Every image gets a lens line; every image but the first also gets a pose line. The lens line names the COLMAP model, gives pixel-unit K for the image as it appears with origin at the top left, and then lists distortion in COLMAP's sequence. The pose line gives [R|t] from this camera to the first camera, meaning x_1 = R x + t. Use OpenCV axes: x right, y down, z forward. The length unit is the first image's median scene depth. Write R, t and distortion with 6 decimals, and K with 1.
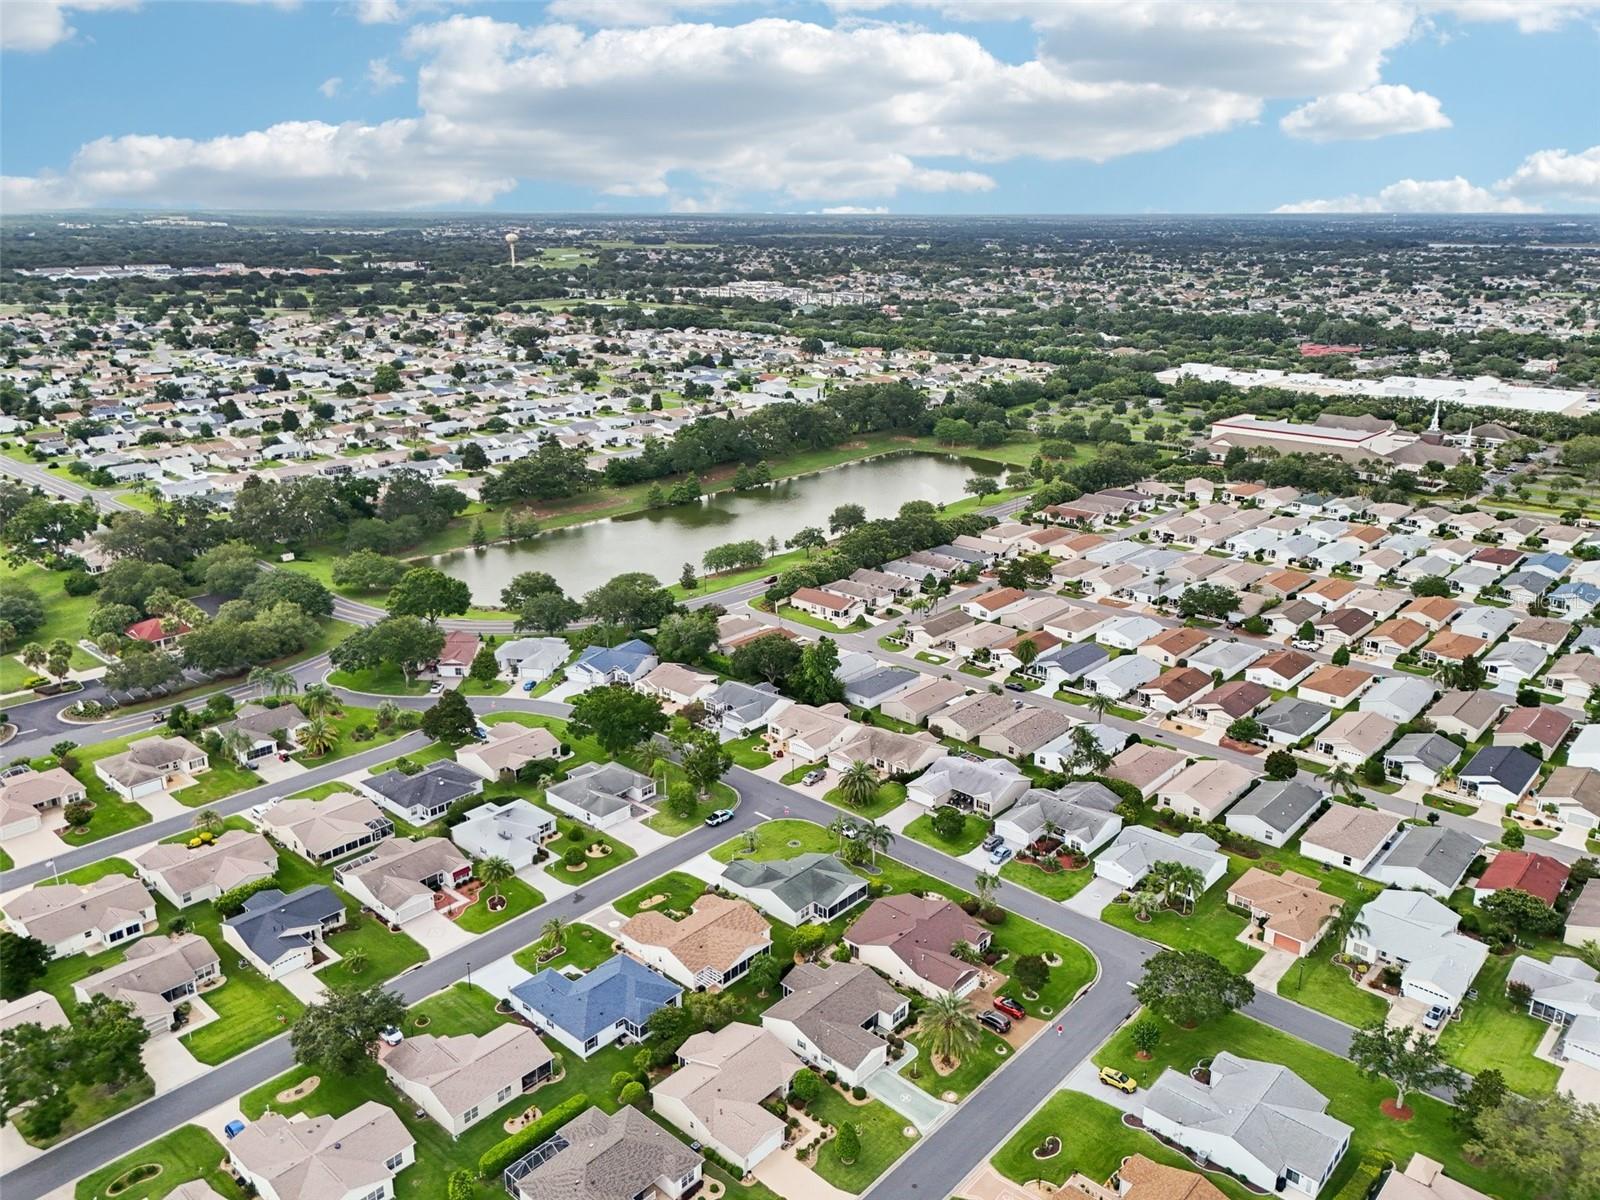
lens RADIAL K [[1184.5, 0, 800.0], [0, 1184.5, 600.0], [0, 0, 1]] dist [0.077655, -0.082382]
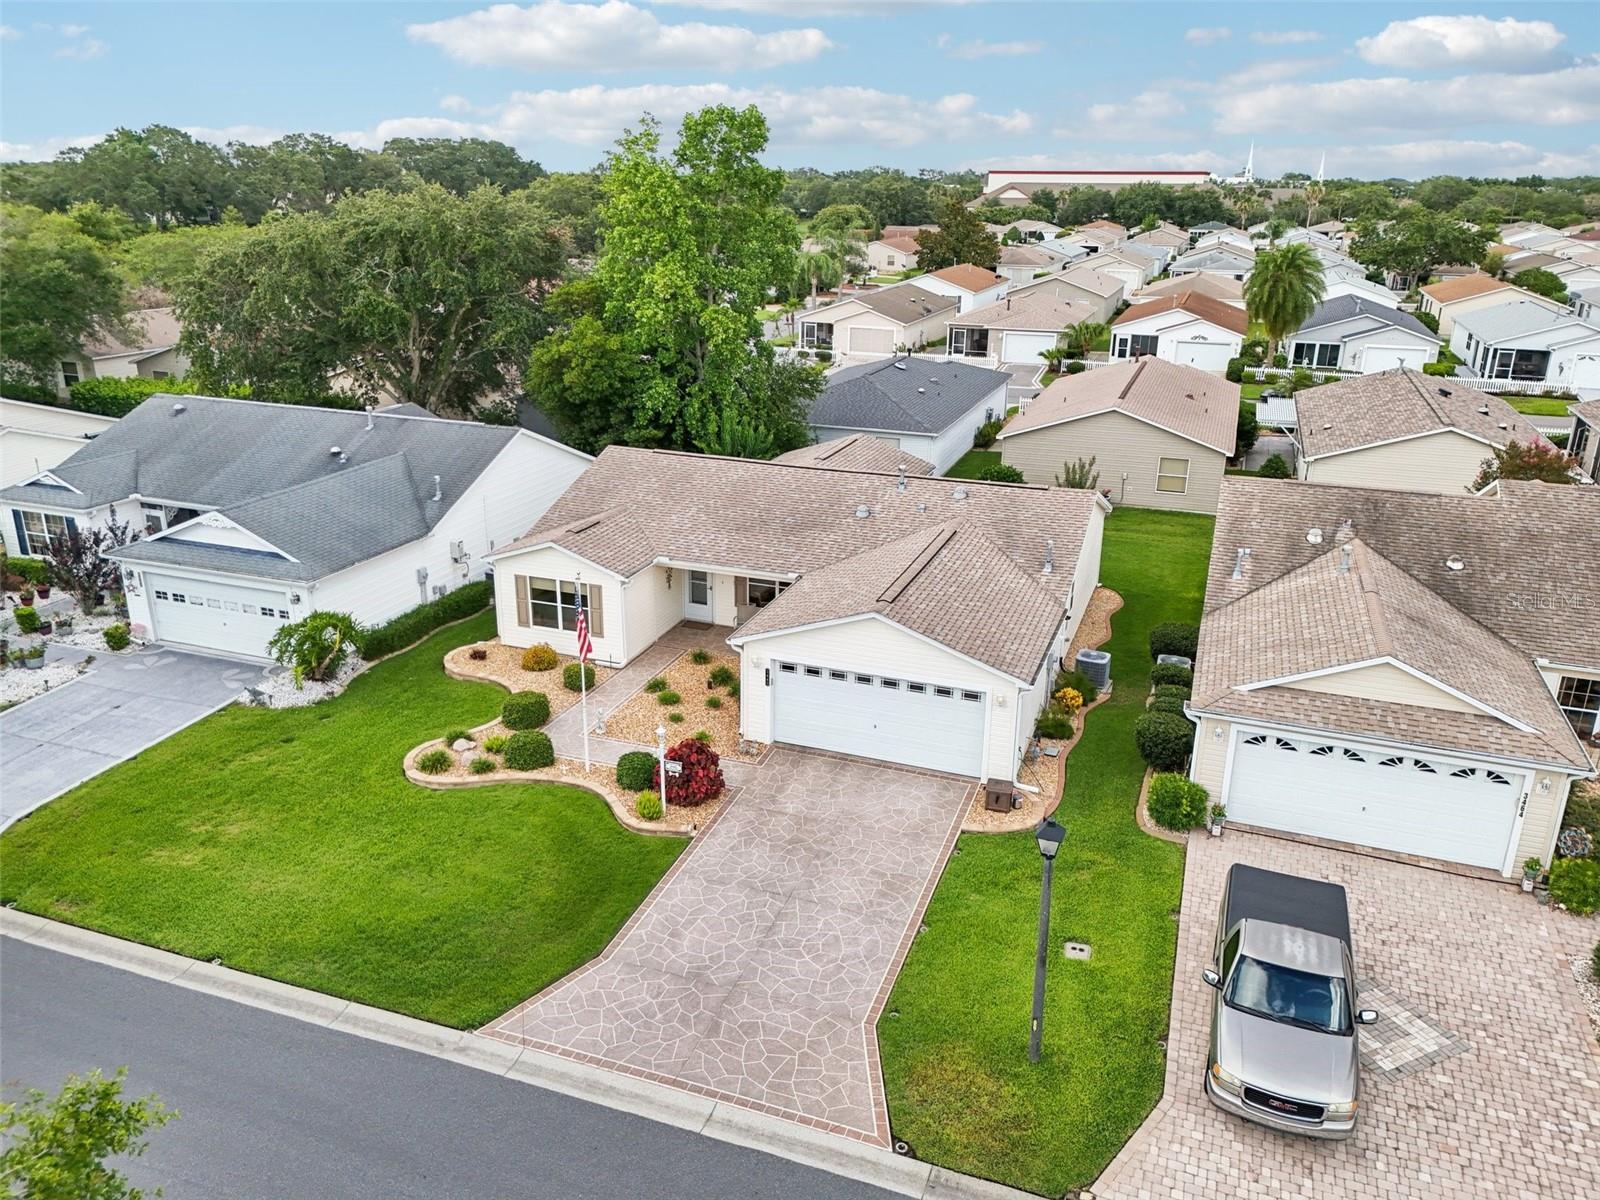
lens RADIAL K [[1176.0, 0, 793.2], [0, 1176.0, 604.9], [0, 0, 1]] dist [0.050738, -0.047770]
pose [[0.930080, -0.119728, 0.347298, -0.040678], [0.108918, 0.992764, 0.050558, 0.101375], [-0.350839, -0.009195, 0.936391, 0.825789]]
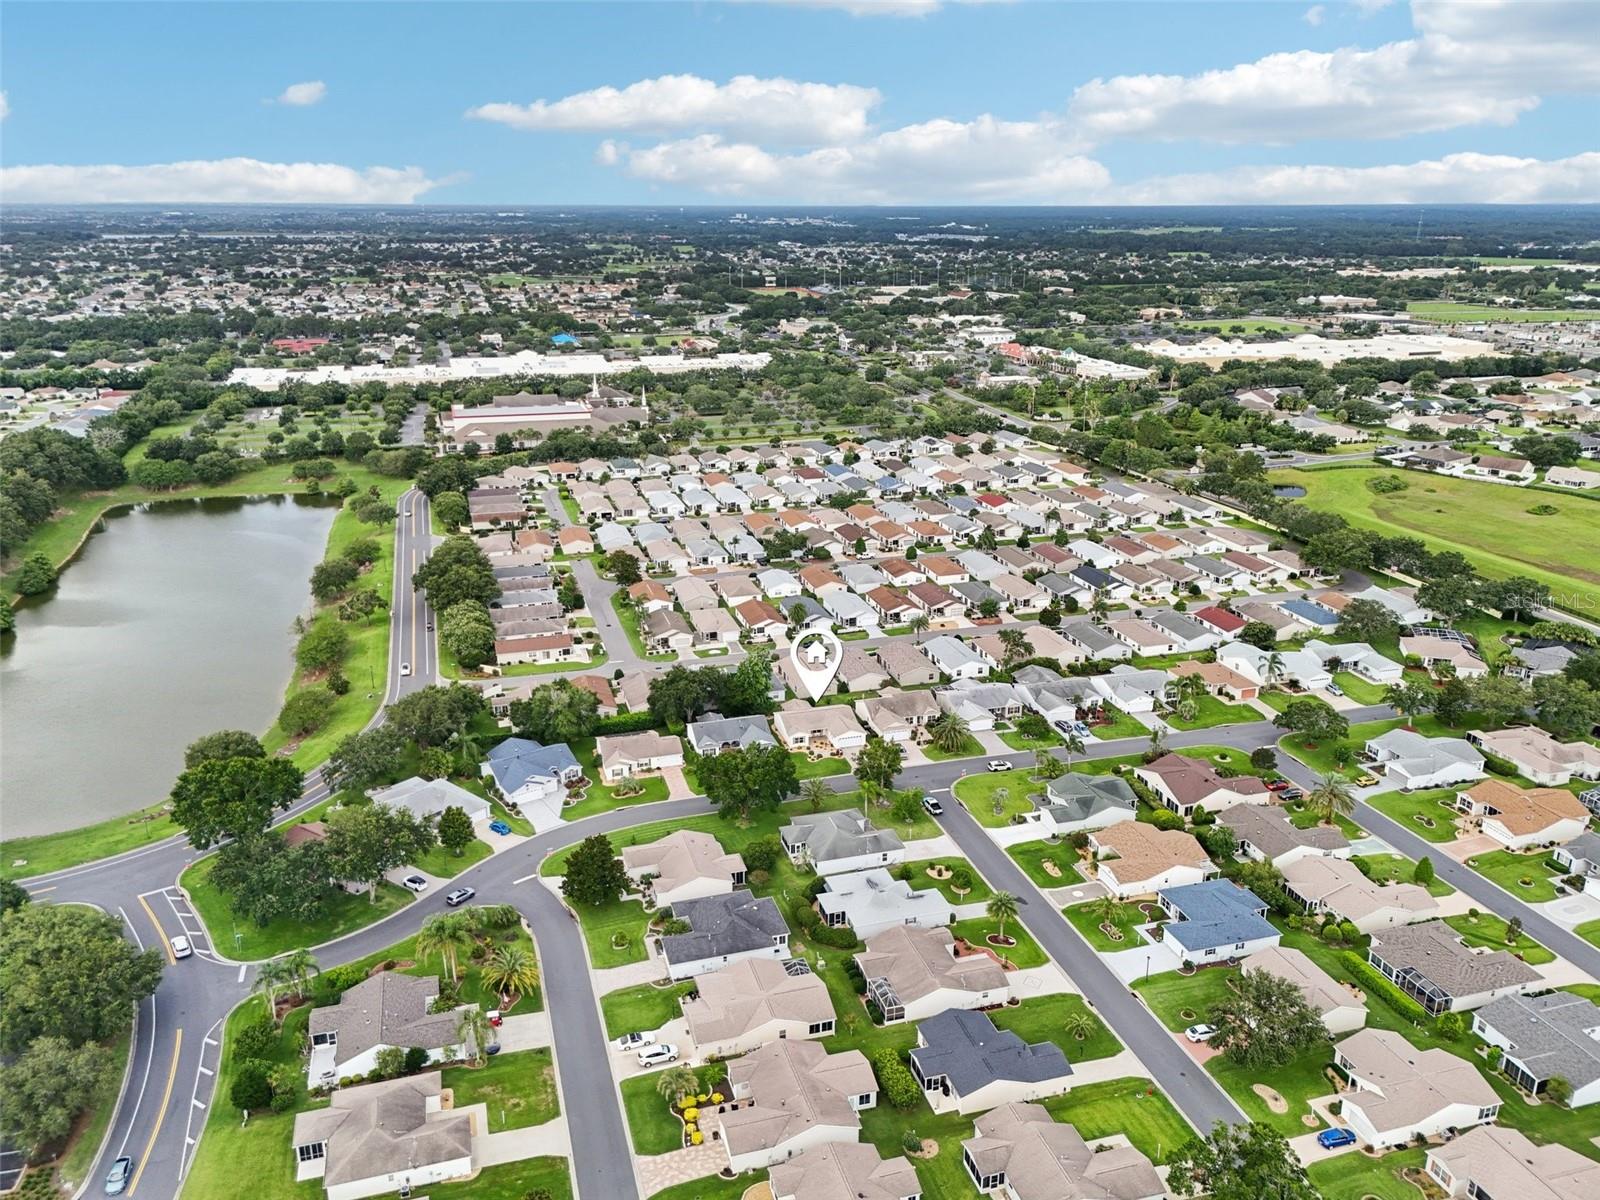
lens RADIAL K [[1184.5, 0, 800.0], [0, 1184.5, 600.0], [0, 0, 1]] dist [0.077655, -0.082382]
pose [[0.518815, -0.271917, 0.810489, -0.765679], [0.265298, 0.952470, 0.149727, -0.145980], [-0.812679, 0.137341, 0.566295, 0.395863]]
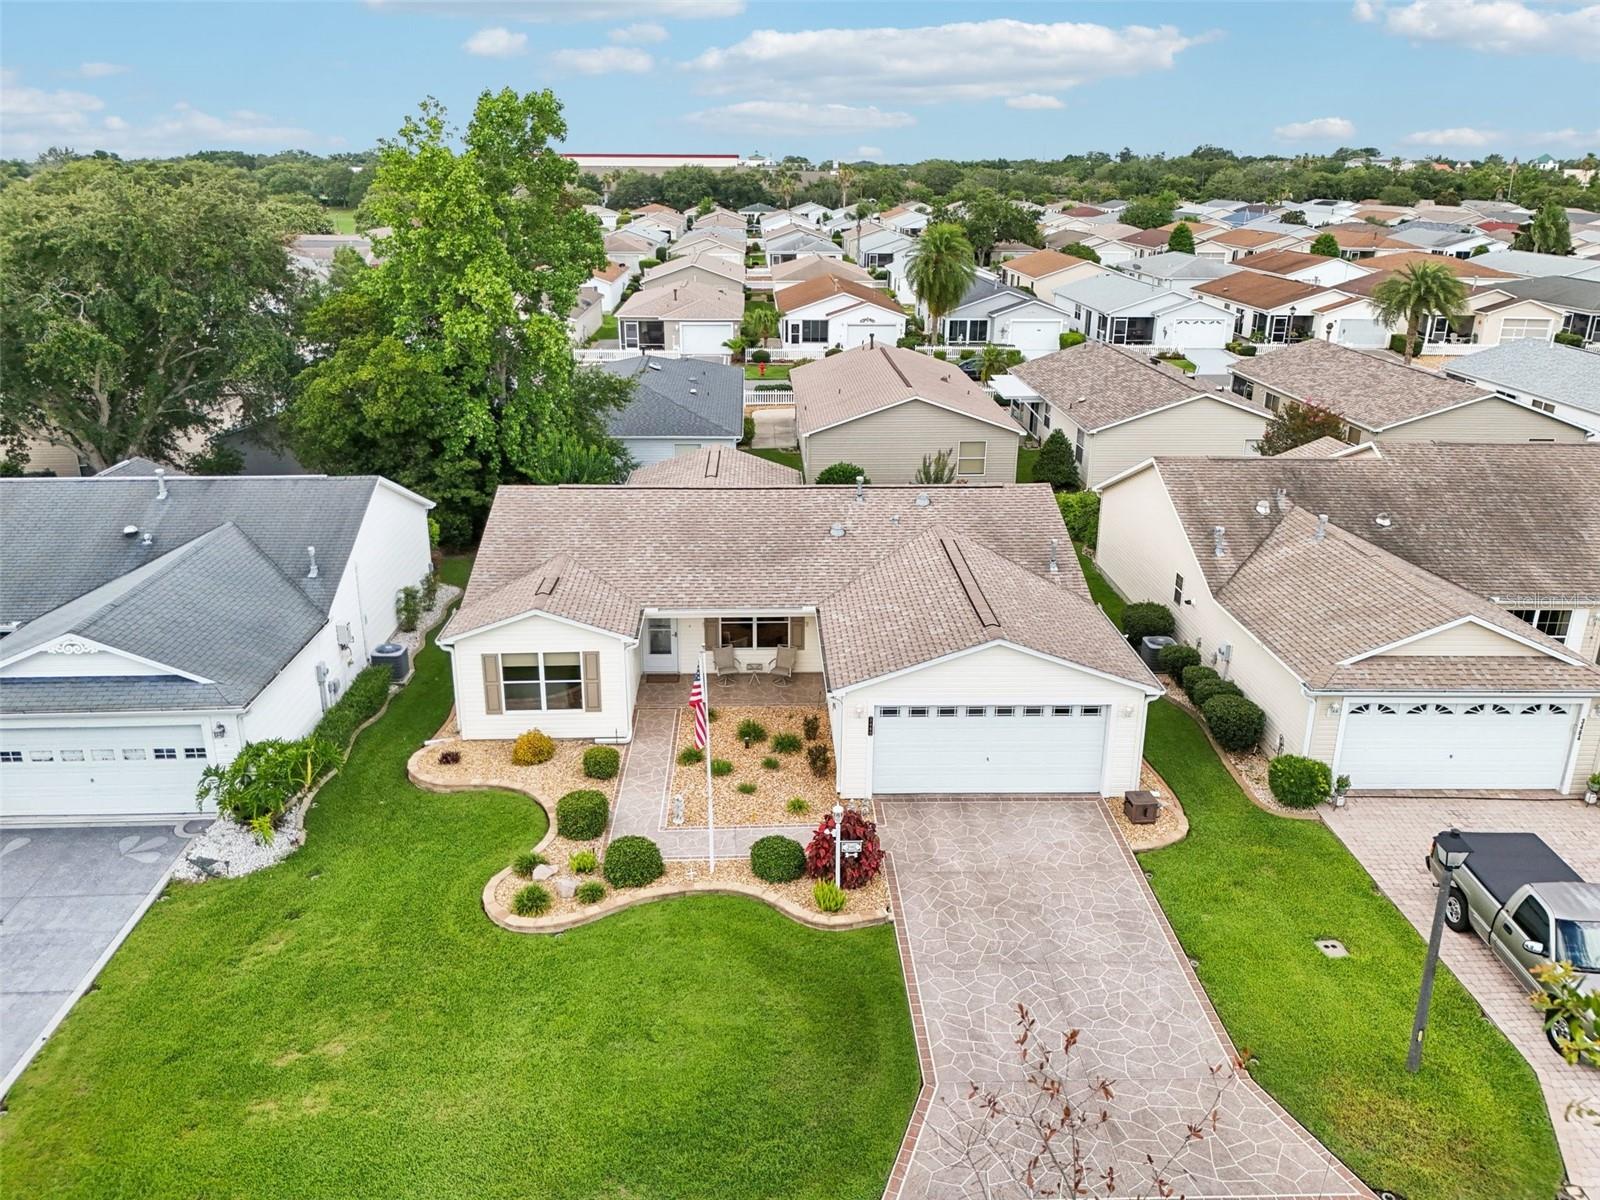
lens RADIAL K [[1184.5, 0, 800.0], [0, 1184.5, 600.0], [0, 0, 1]] dist [0.077655, -0.082382]
pose [[0.717035, -0.238024, 0.655137, -0.073118], [0.213707, 0.969695, 0.118411, 0.089773], [-0.663468, 0.055103, 0.746173, 0.856245]]
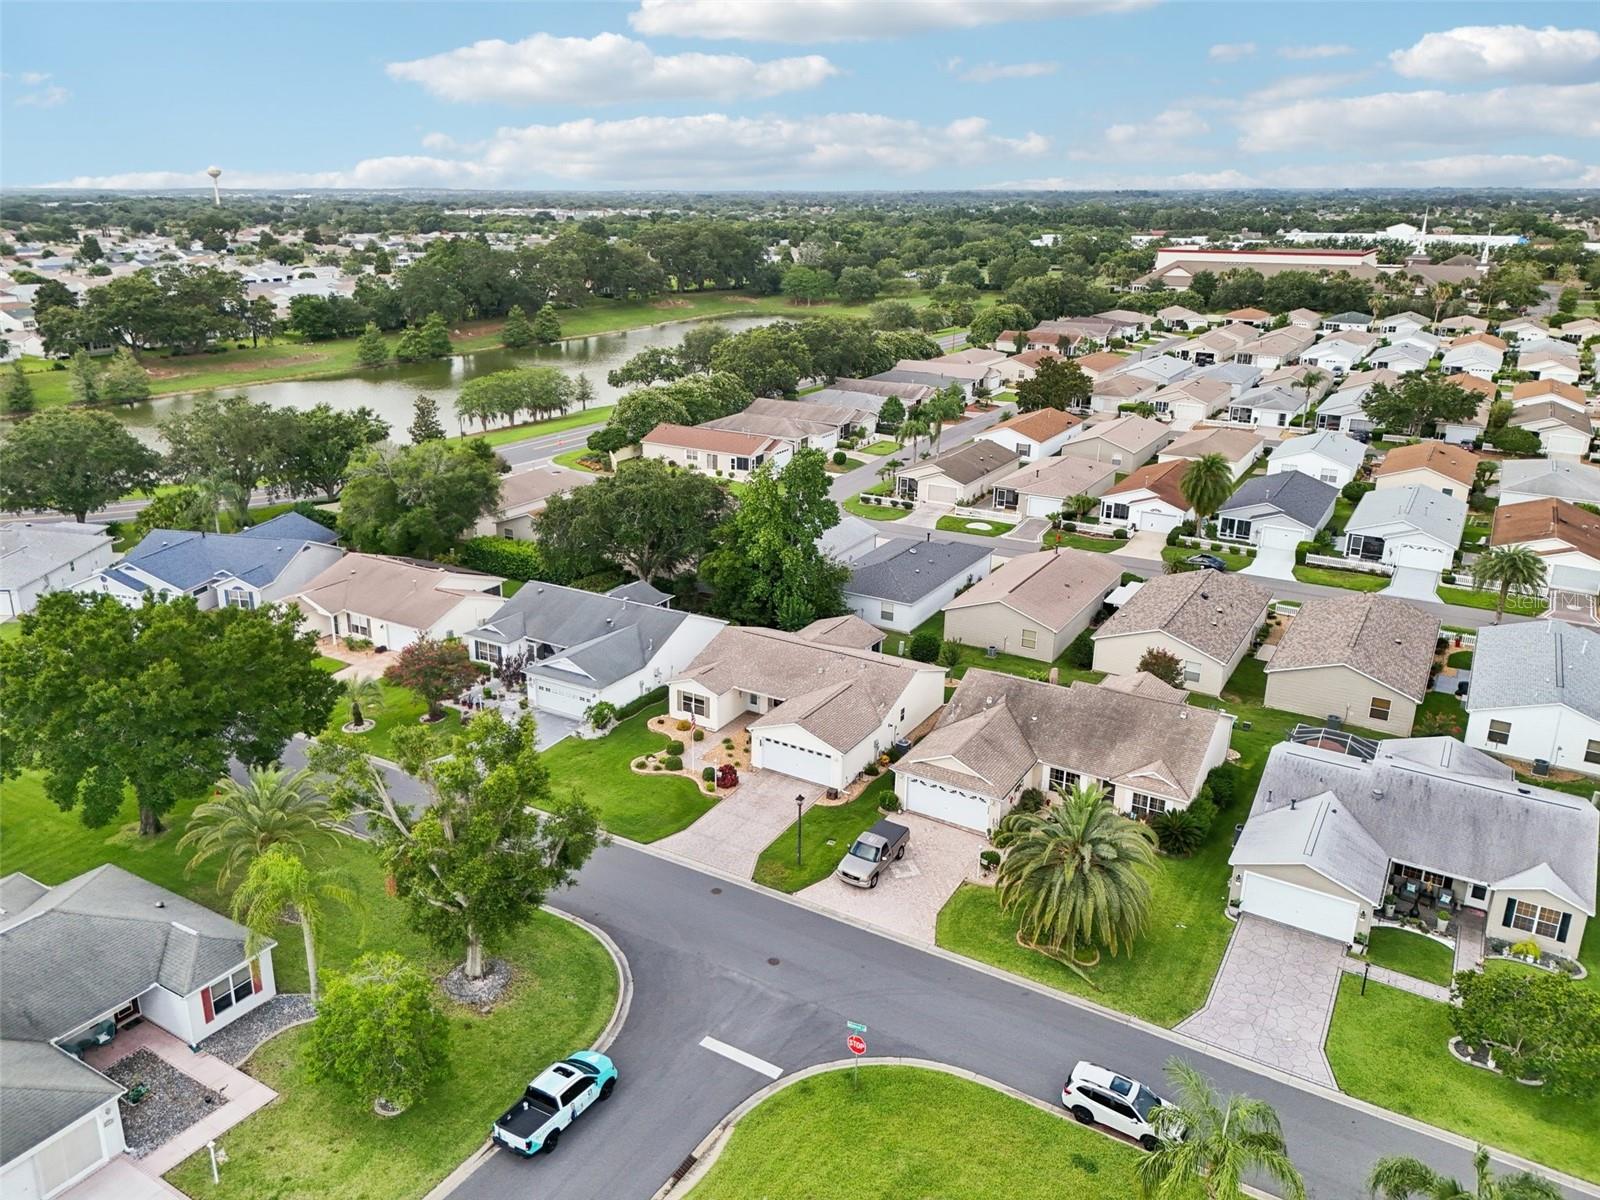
lens RADIAL K [[1191.4, 0, 807.3], [0, 1191.4, 538.0], [0, 0, 1]] dist [0.080897, -0.088235]
pose [[0.979708, -0.052713, 0.193373, -0.049648], [0.058355, 0.998017, -0.023597, 0.069885], [-0.191746, 0.034403, 0.980841, 0.631904]]
